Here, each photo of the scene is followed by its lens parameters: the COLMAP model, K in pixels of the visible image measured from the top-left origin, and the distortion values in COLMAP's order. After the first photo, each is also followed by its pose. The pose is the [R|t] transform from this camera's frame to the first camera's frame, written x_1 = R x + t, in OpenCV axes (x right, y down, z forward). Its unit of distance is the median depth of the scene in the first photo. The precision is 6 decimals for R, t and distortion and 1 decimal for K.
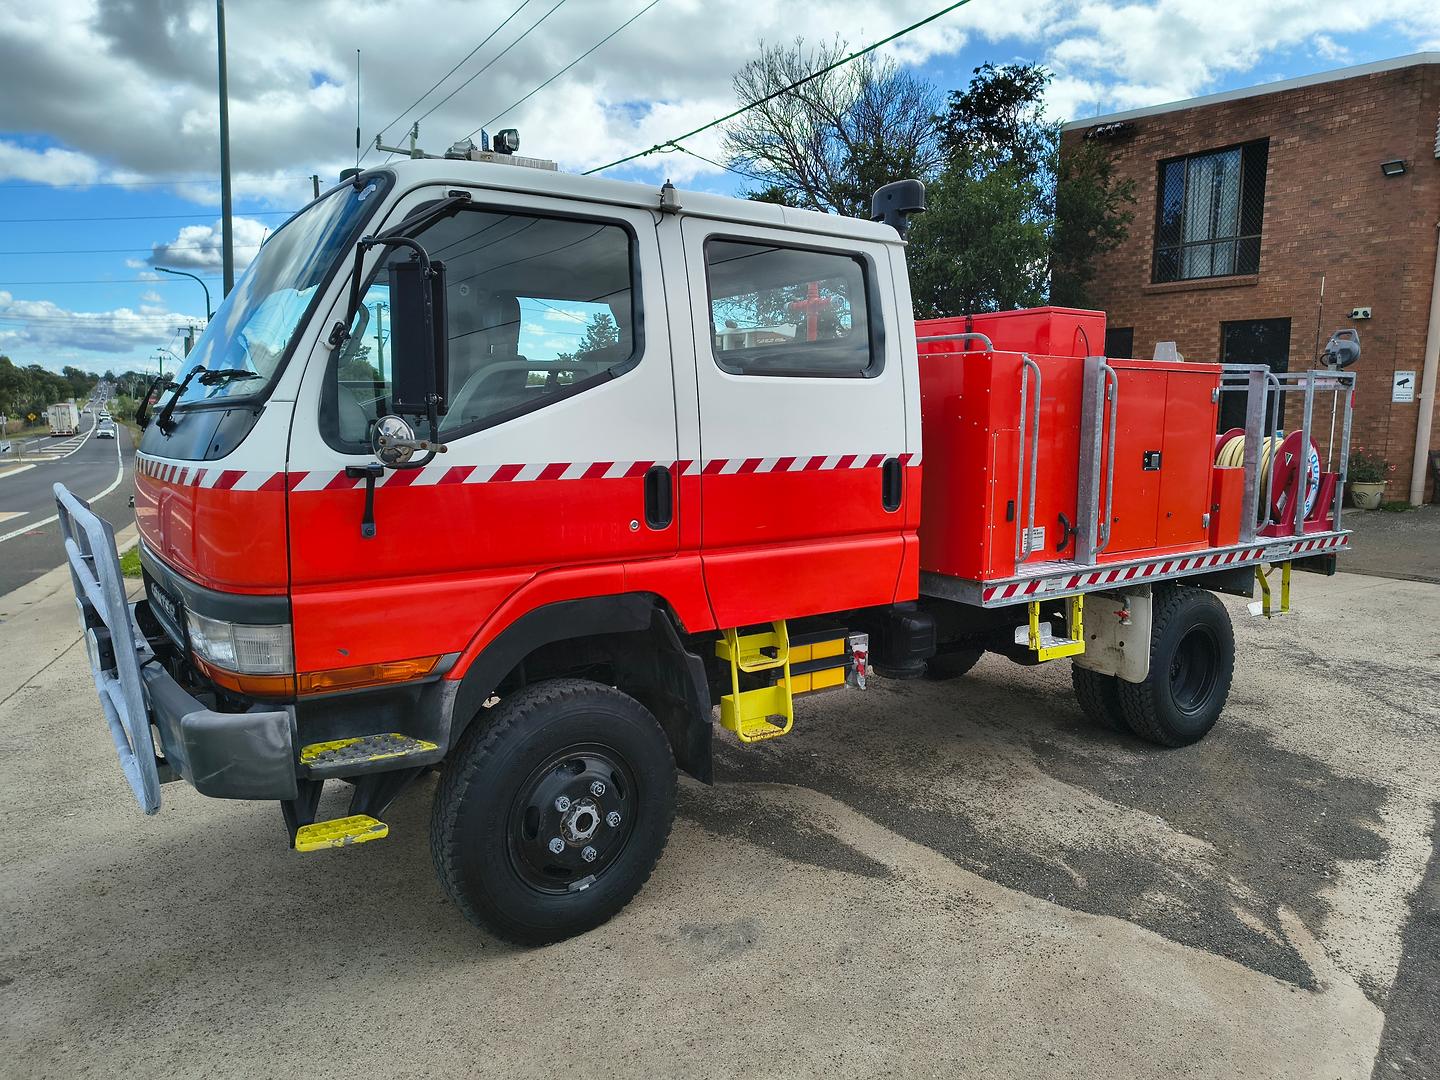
lens RADIAL K [[972.1, 0, 730.8], [0, 972.1, 527.0], [0, 0, 1]] dist [0.048018, -0.041789]
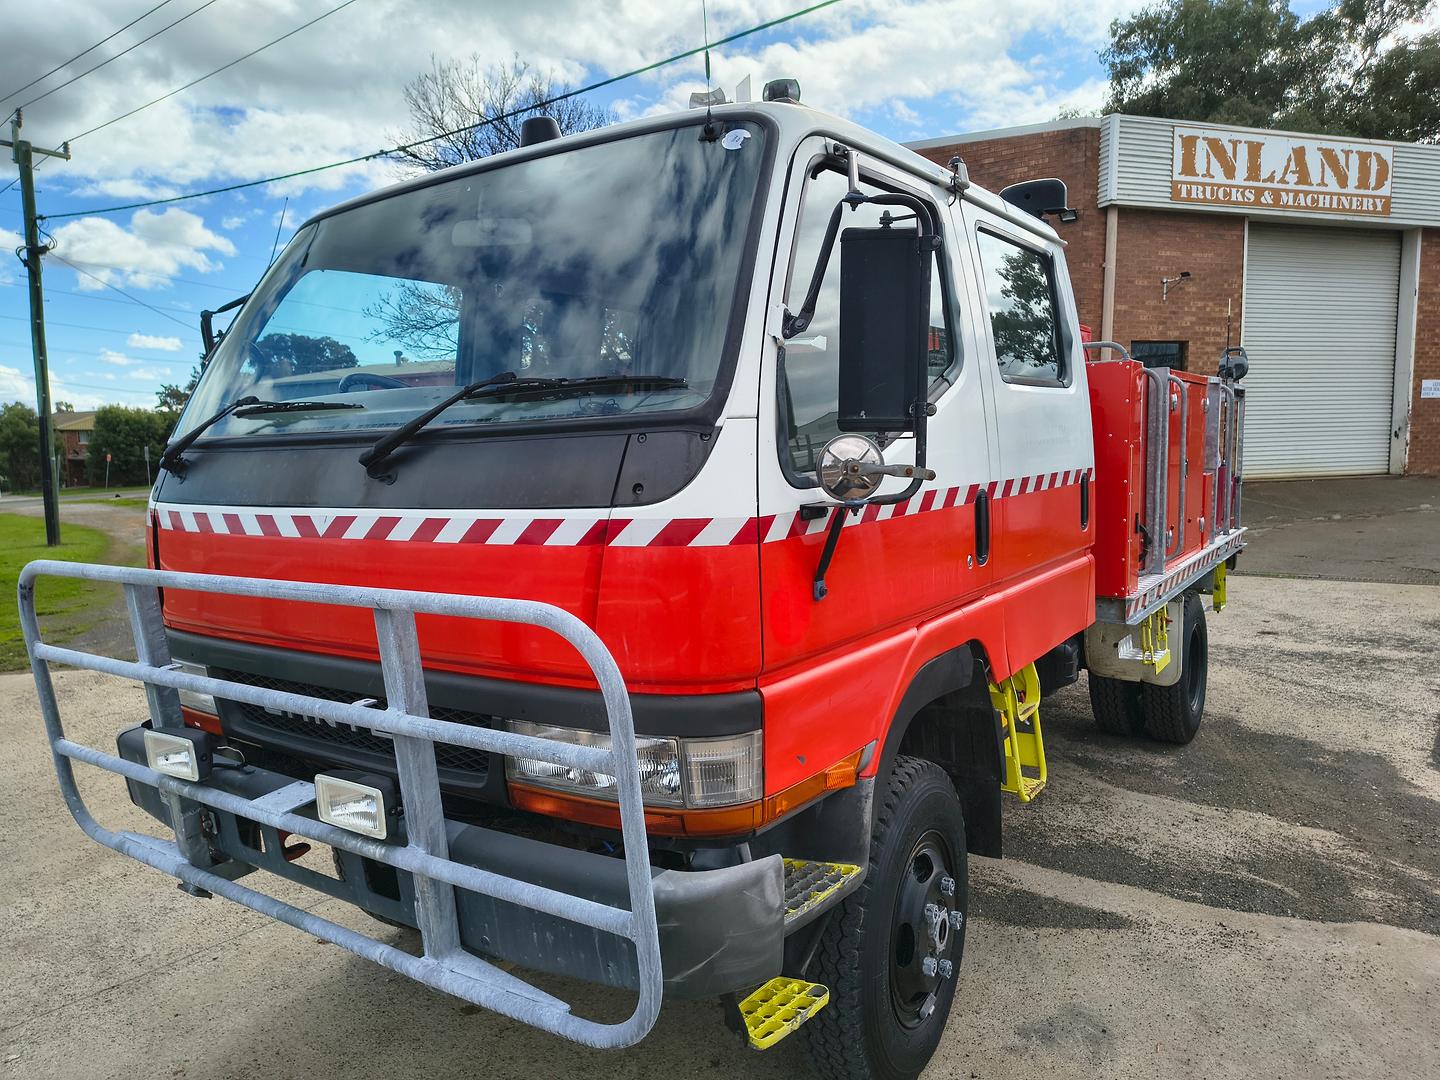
lens RADIAL K [[987.7, 0, 720.0], [0, 987.7, 540.0], [0, 0, 1]] dist [0.063720, -0.084966]
pose [[0.940708, -0.063213, 0.333275, -0.495089], [0.069532, 0.997555, -0.007054, -0.024650], [-0.332015, 0.029810, 0.942803, 0.230417]]
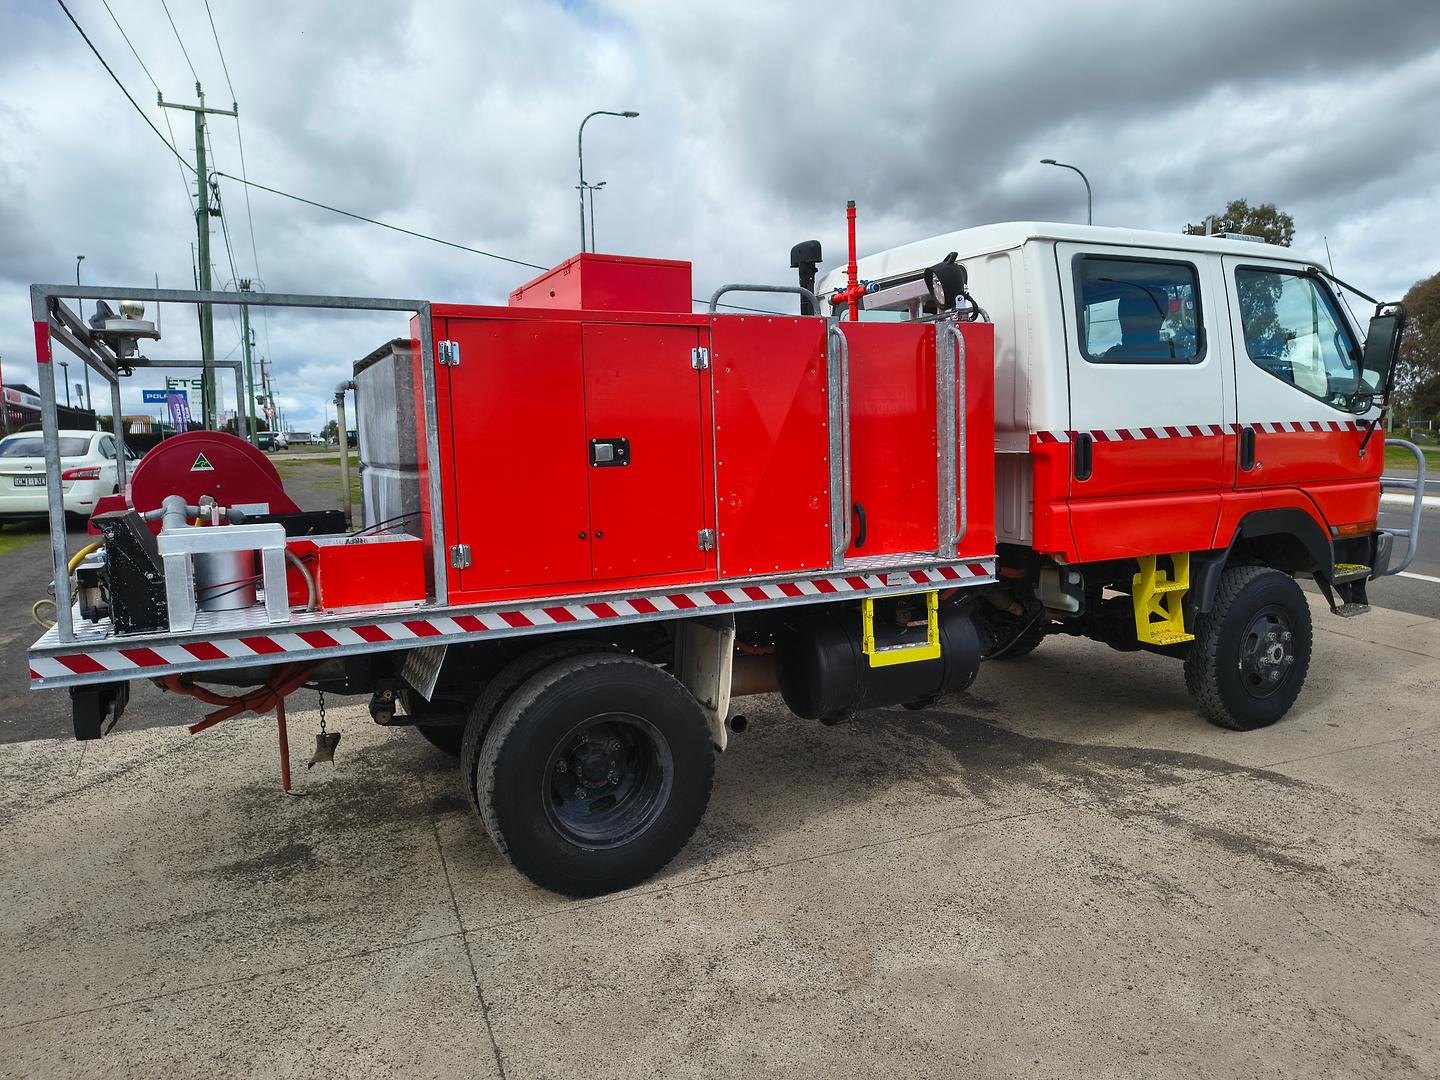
lens RADIAL K [[987.7, 0, 720.0], [0, 987.7, 540.0], [0, 0, 1]] dist [0.063720, -0.084966]
pose [[-0.987442, 0.009921, 0.157673, 0.077061], [0.043245, 0.976882, 0.209360, -0.261603], [-0.151950, 0.213550, -0.965043, 2.729499]]
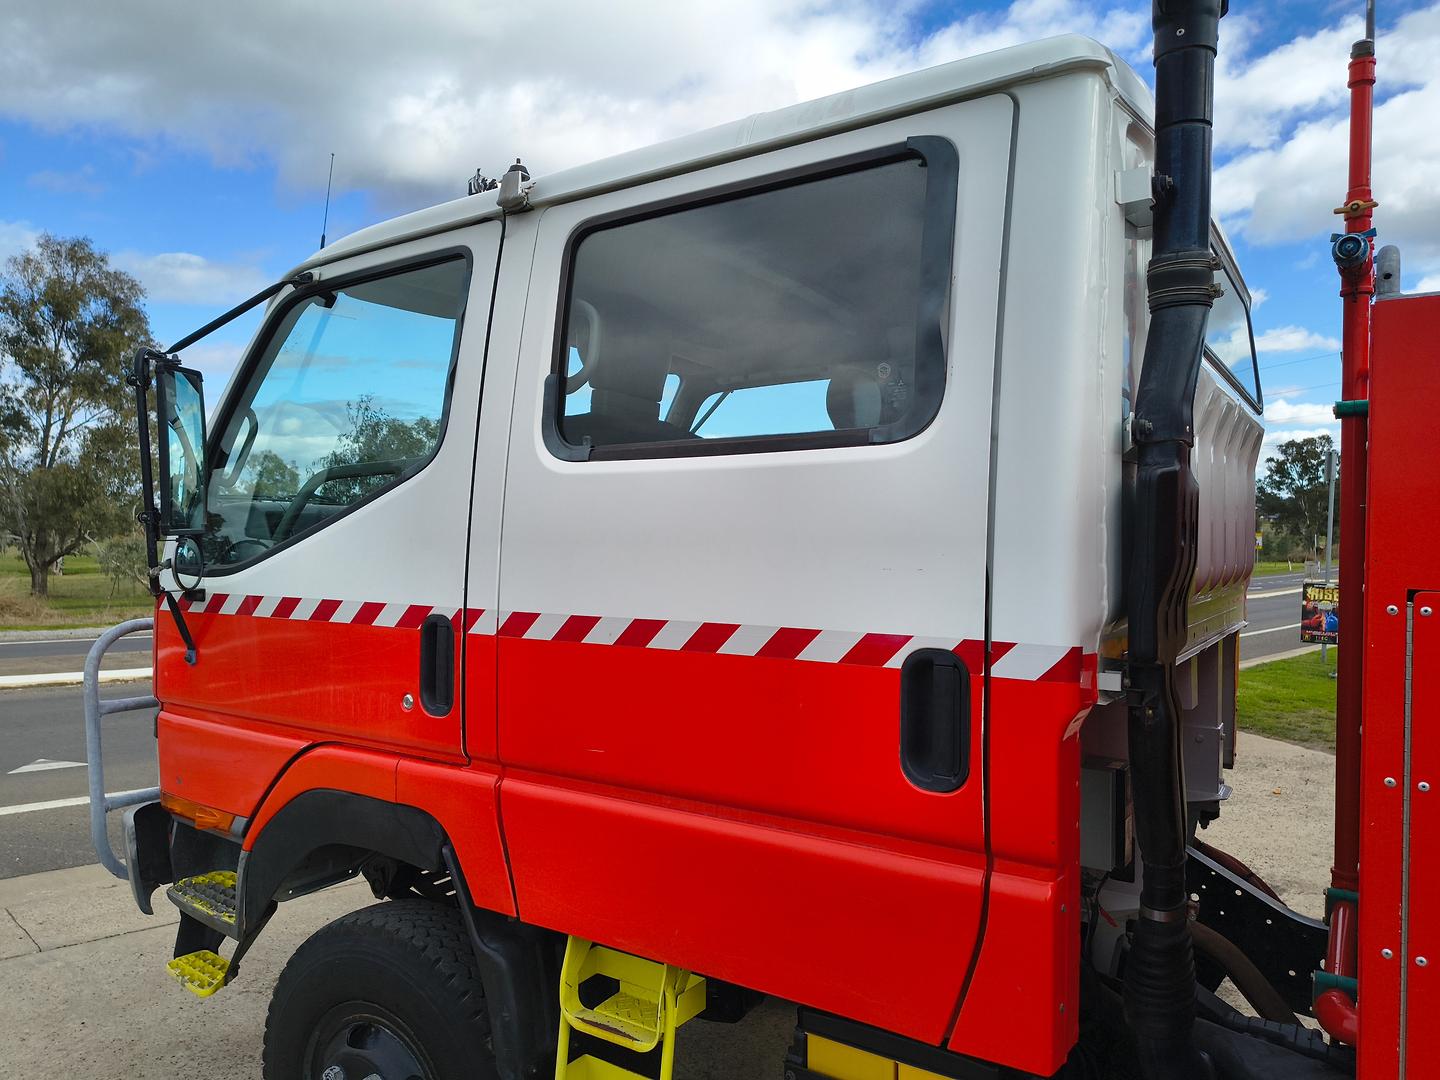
lens RADIAL K [[987.7, 0, 720.0], [0, 987.7, 540.0], [0, 0, 1]] dist [0.063720, -0.084966]
pose [[0.354449, 0.004249, -0.935066, 0.507720], [-0.106599, 0.993654, -0.035893, -0.092008], [0.928979, 0.112399, 0.352652, 0.806243]]
